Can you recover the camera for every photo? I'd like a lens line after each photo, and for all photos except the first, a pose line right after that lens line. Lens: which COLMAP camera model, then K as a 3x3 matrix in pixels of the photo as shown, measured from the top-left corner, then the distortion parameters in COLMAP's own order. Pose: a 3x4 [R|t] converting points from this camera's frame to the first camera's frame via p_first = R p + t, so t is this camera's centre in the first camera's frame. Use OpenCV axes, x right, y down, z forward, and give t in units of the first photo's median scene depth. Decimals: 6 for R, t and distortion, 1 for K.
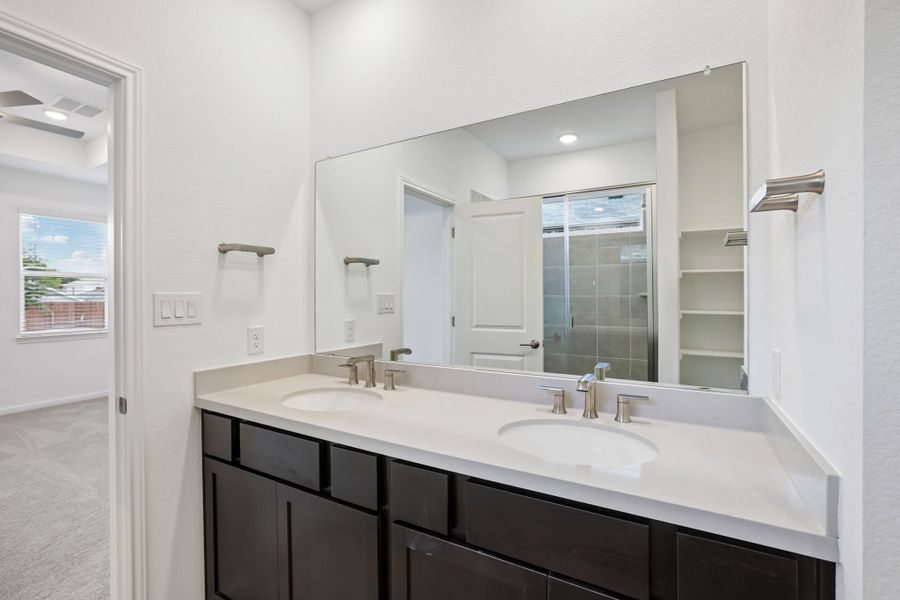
lens RADIAL K [[393.5, 0, 448.5], [0, 393.5, 293.0], [0, 0, 1]] dist [-0.002855, -0.000189]
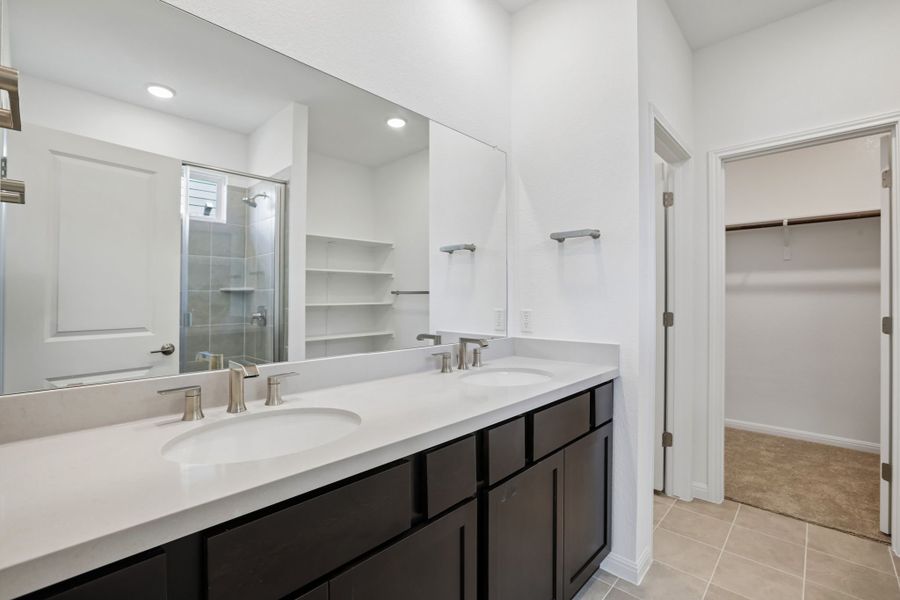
lens RADIAL K [[393.5, 0, 448.5], [0, 393.5, 293.0], [0, 0, 1]] dist [-0.002855, -0.000189]
pose [[0.259006, 0.009788, 0.965826, -0.375301], [0.000756, 0.999946, -0.010337, 0.028695], [-0.965875, 0.003407, 0.258985, 0.275221]]
